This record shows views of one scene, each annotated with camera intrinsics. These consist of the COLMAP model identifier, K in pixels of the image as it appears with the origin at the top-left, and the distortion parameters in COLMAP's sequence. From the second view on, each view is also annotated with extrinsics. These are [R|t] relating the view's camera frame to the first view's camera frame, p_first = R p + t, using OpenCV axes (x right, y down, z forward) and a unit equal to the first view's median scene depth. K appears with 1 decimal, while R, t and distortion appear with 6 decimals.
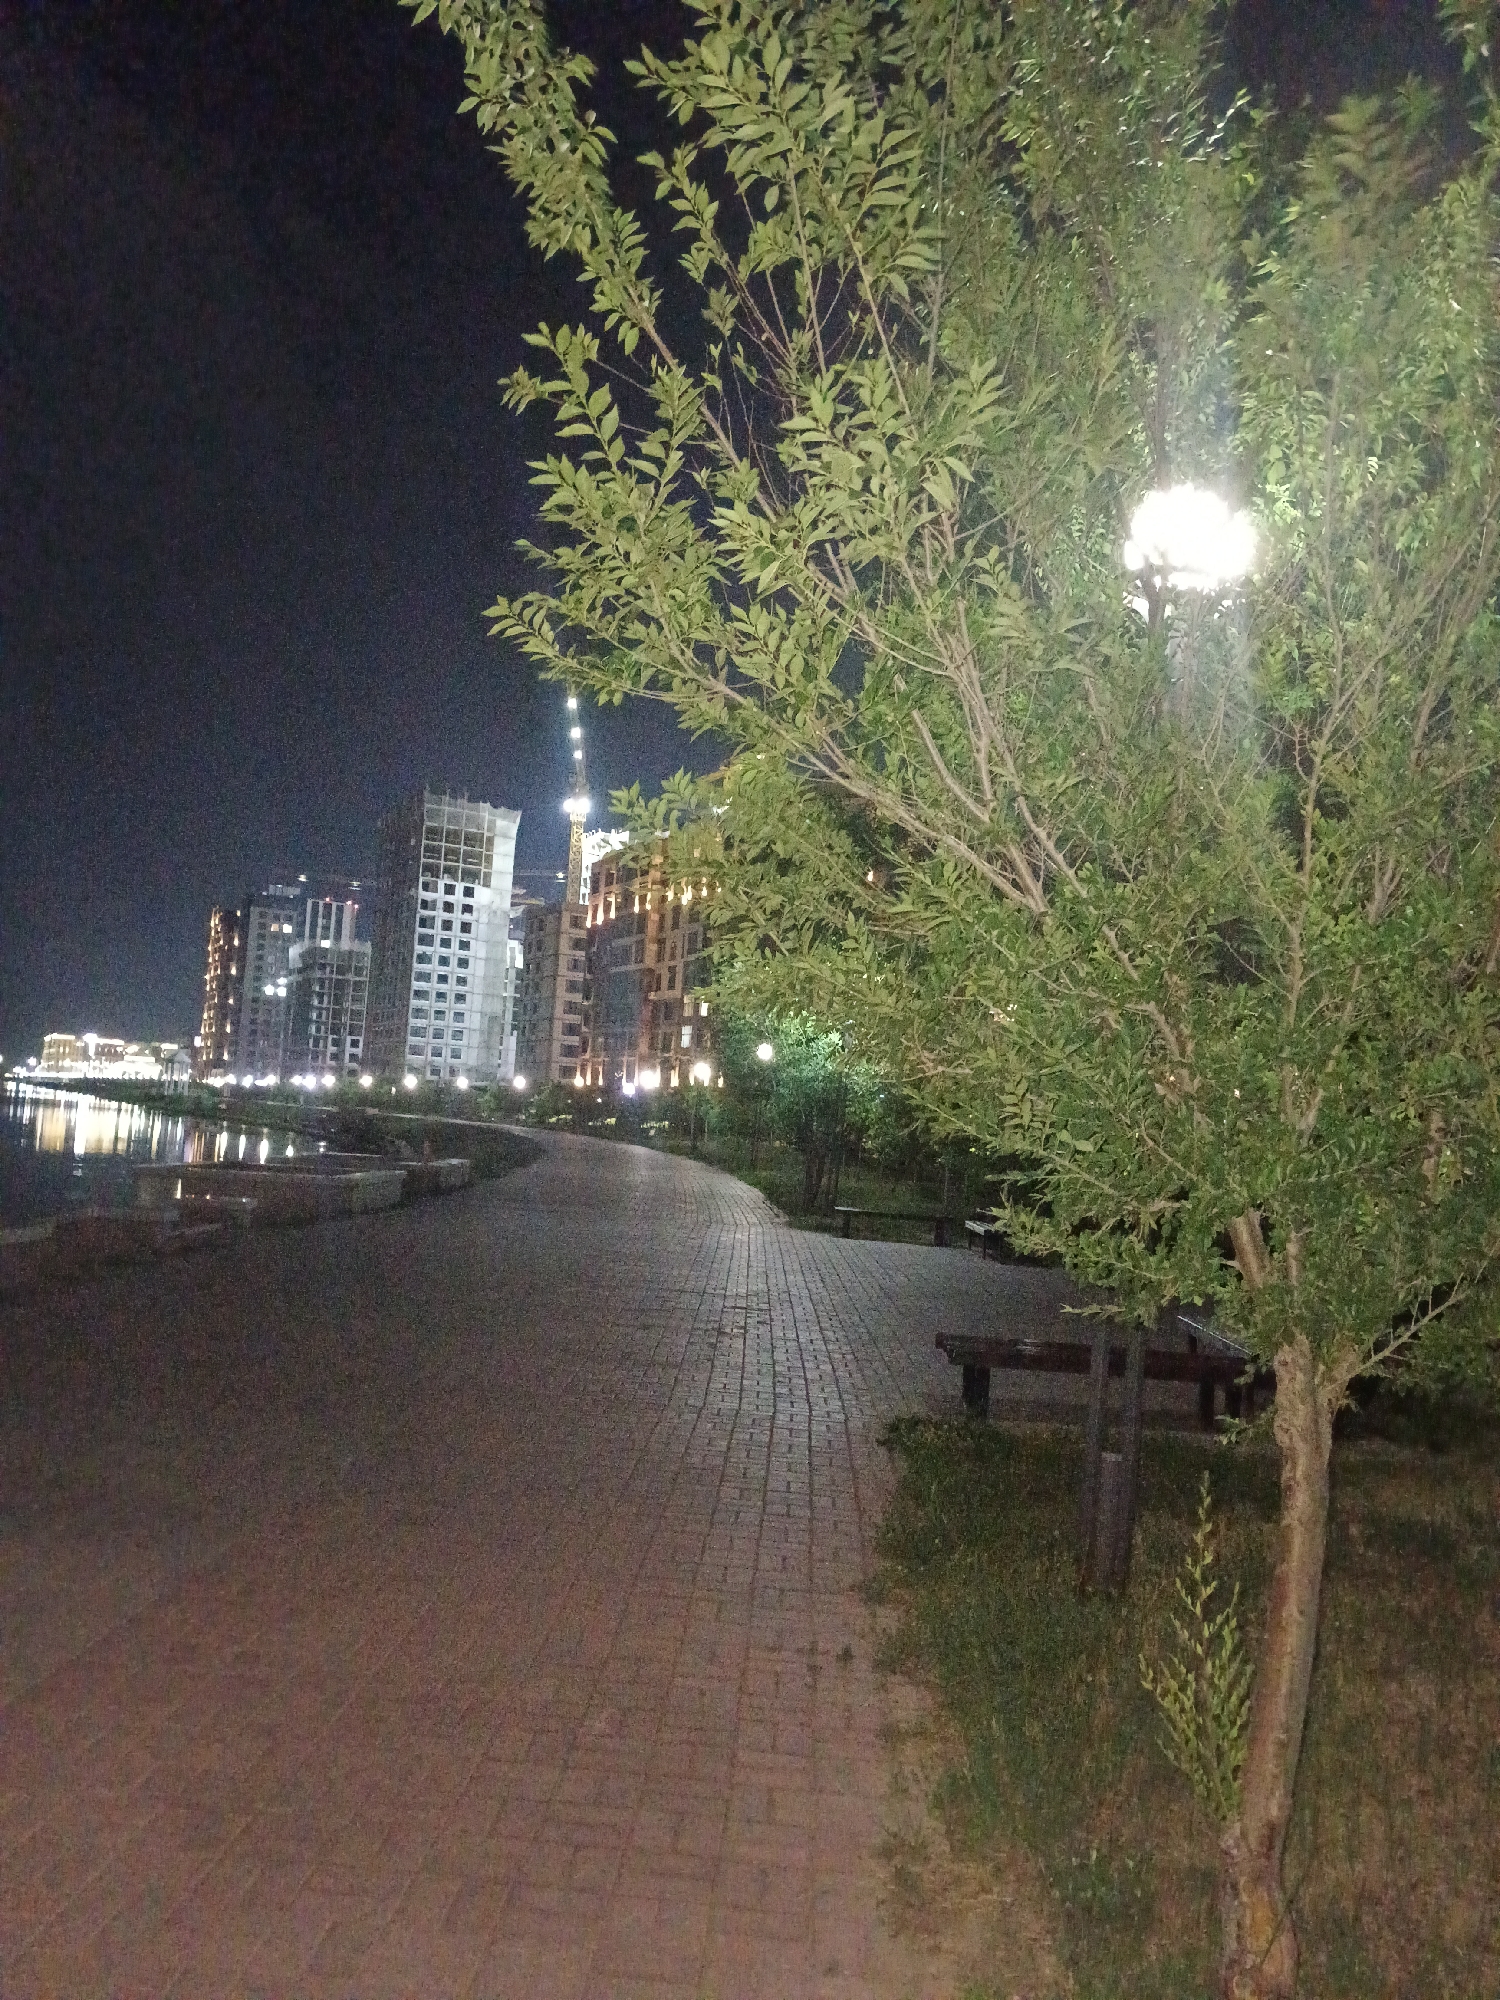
lens RADIAL K [[1532.8, 0, 768.3], [0, 1532.8, 1012.4], [0, 0, 1]] dist [0.085431, -0.105939]
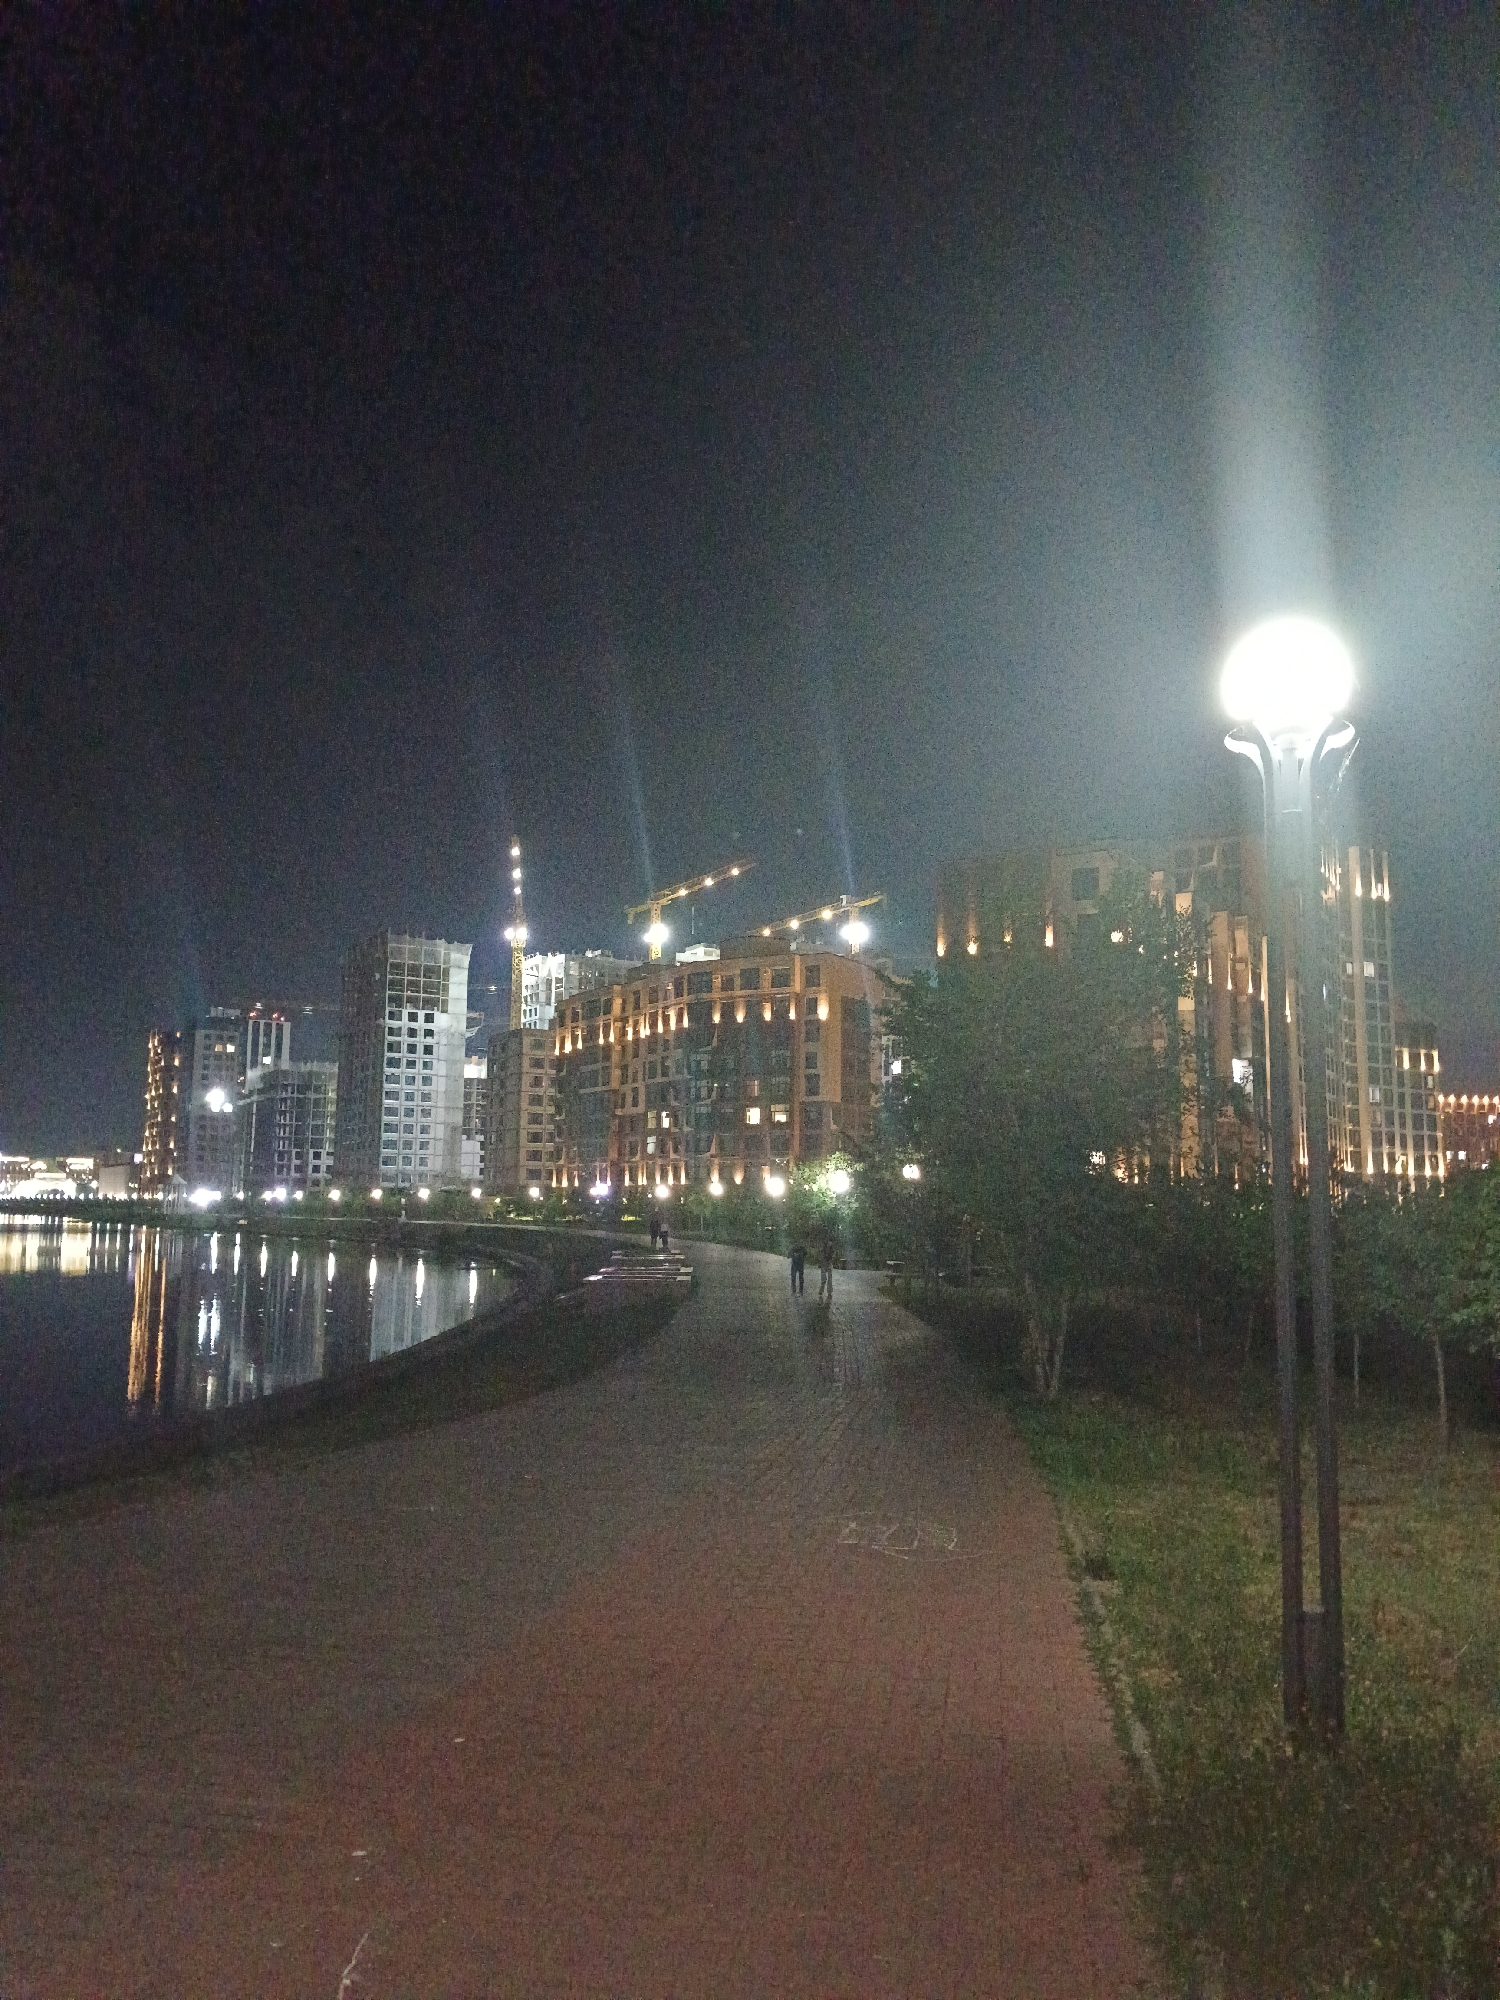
lens RADIAL K [[1532.8, 0, 764.6], [0, 1532.8, 998.4], [0, 0, 1]] dist [0.085431, -0.105939]
pose [[0.996752, -0.048020, 0.064650, -0.020914], [0.051698, 0.997064, -0.056480, -0.015937], [-0.061748, 0.059639, 0.996308, -0.147849]]
